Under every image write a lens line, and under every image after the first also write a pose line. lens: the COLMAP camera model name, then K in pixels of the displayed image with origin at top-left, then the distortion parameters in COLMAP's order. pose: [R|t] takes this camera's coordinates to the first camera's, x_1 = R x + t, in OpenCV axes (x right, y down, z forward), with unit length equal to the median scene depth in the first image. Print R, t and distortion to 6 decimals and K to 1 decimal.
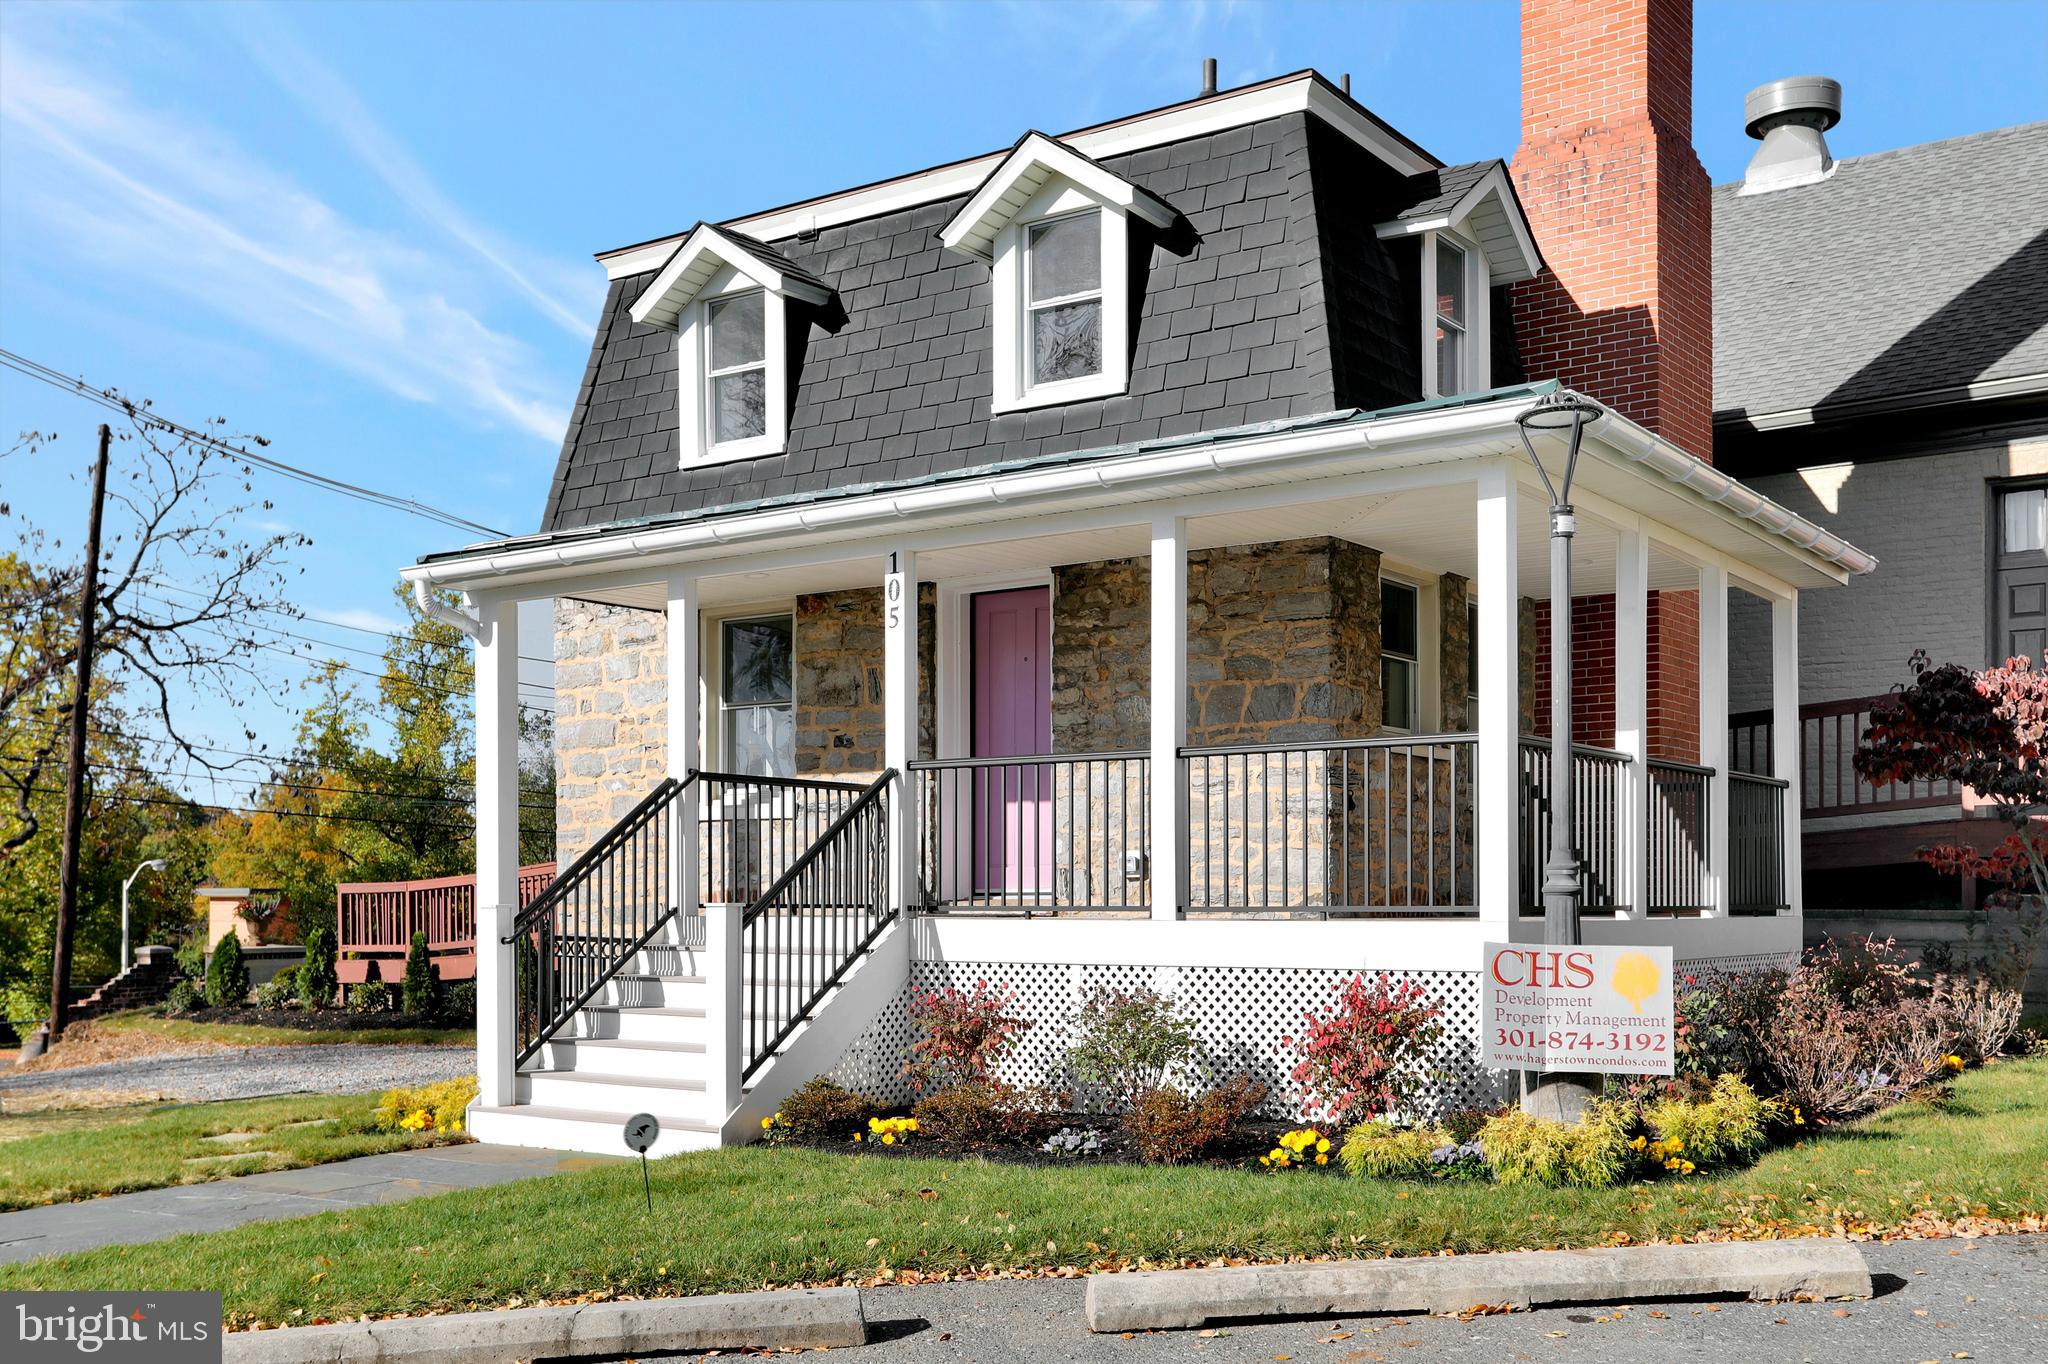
lens RADIAL K [[2024.2, 0, 1024.0], [0, 2024.2, 682.0], [0, 0, 1]] dist [0.004038, 0.001947]
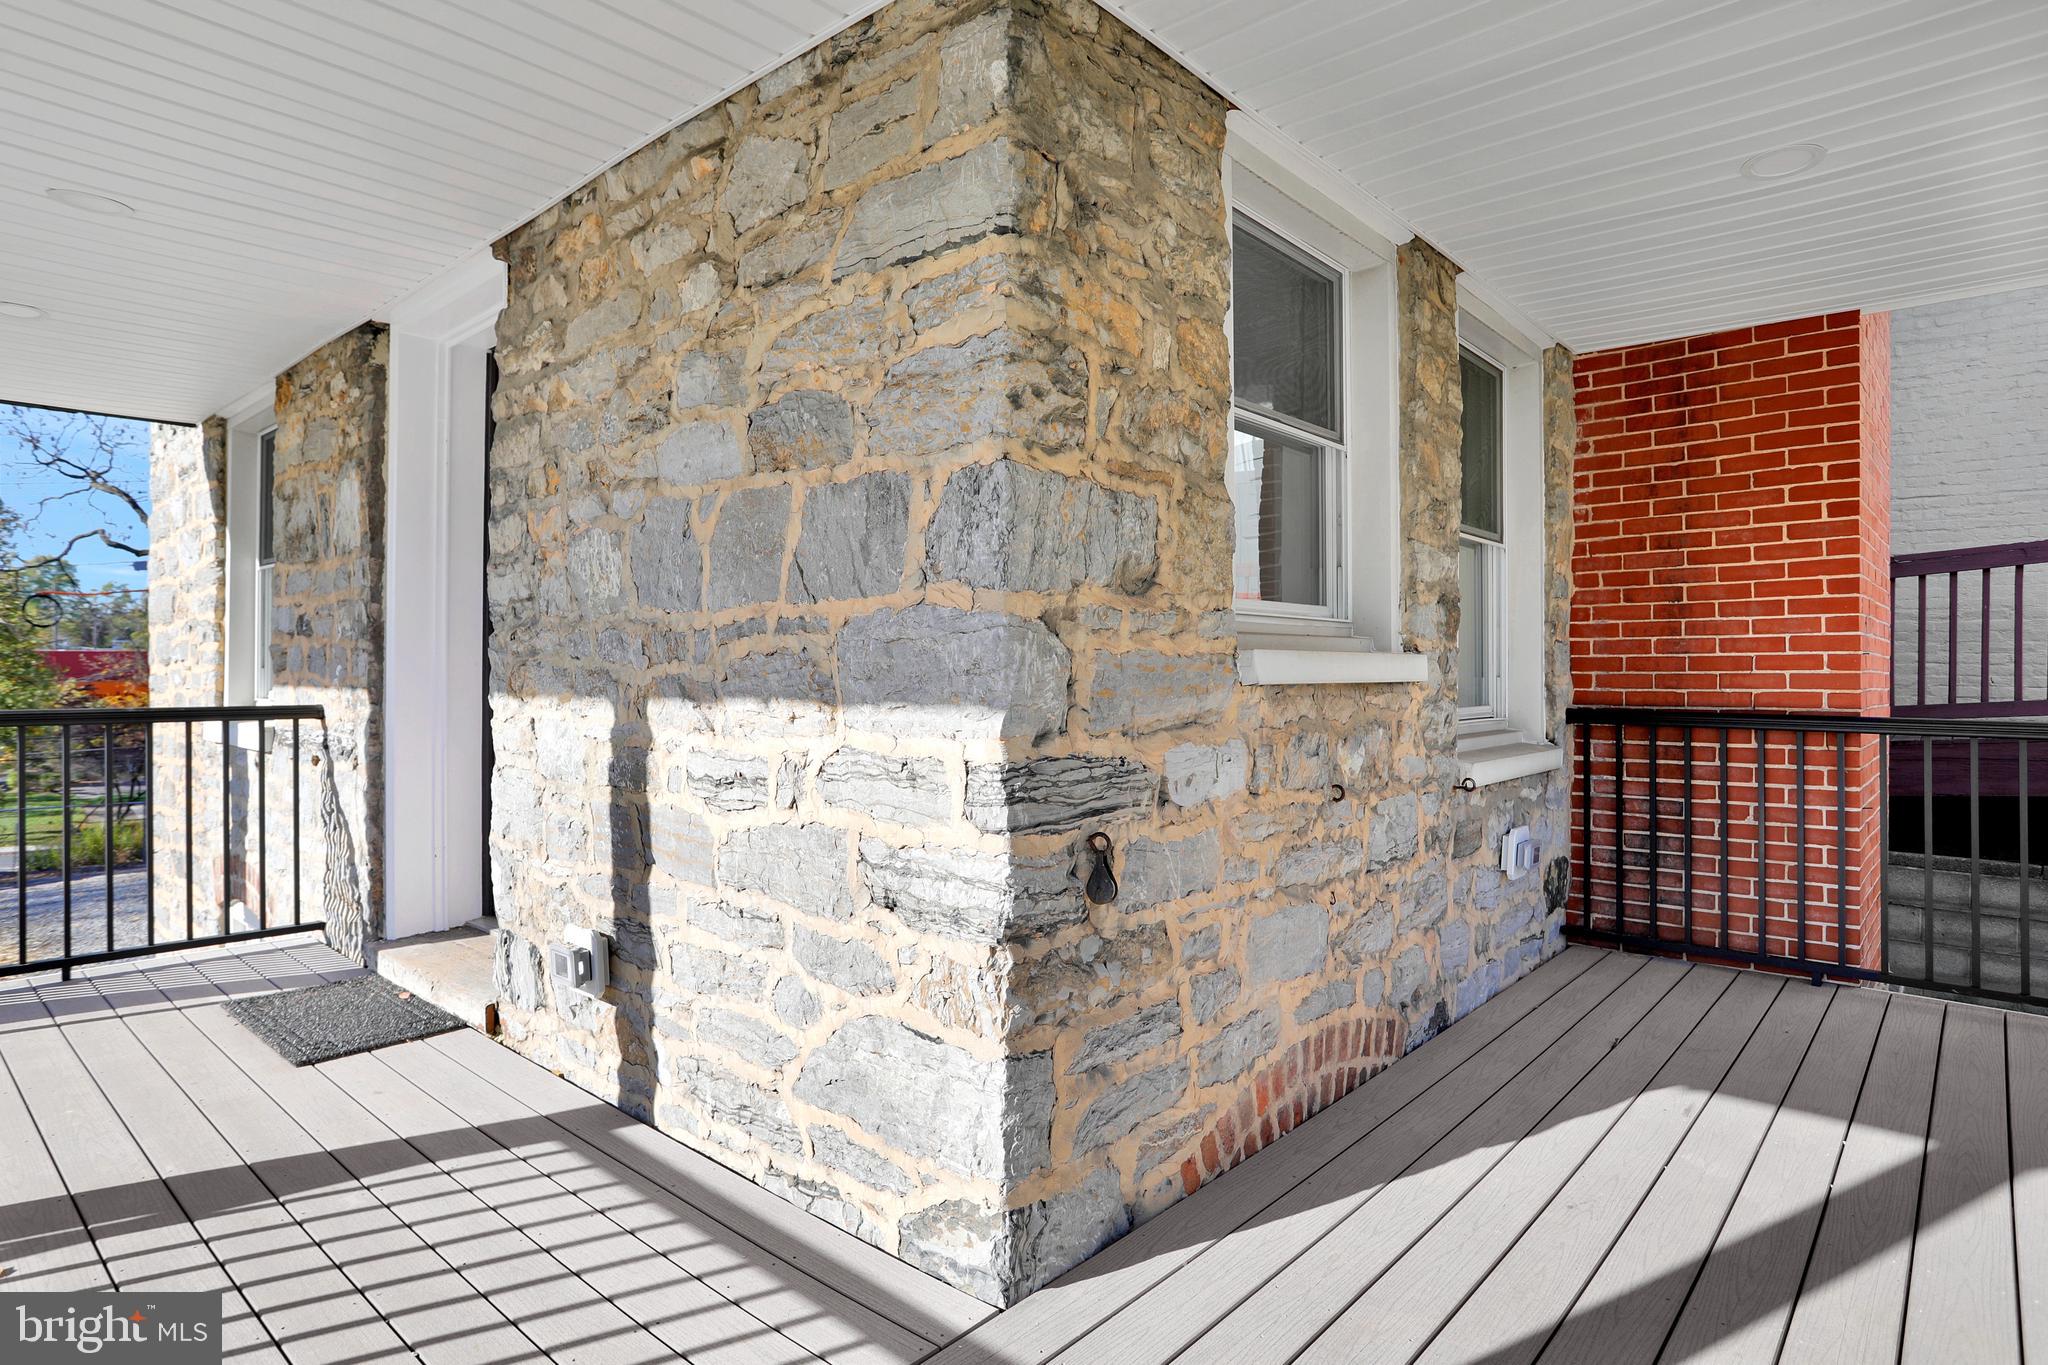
lens RADIAL K [[1127.6, 0, 1023.2], [0, 1127.6, 640.8], [0, 0, 1]] dist [-0.095488, 0.000162]
pose [[0.994234, -0.000176, -0.107233, 0.164239], [0.008921, 0.996669, 0.081069, 0.011912], [0.106861, -0.081558, 0.990923, 0.817530]]
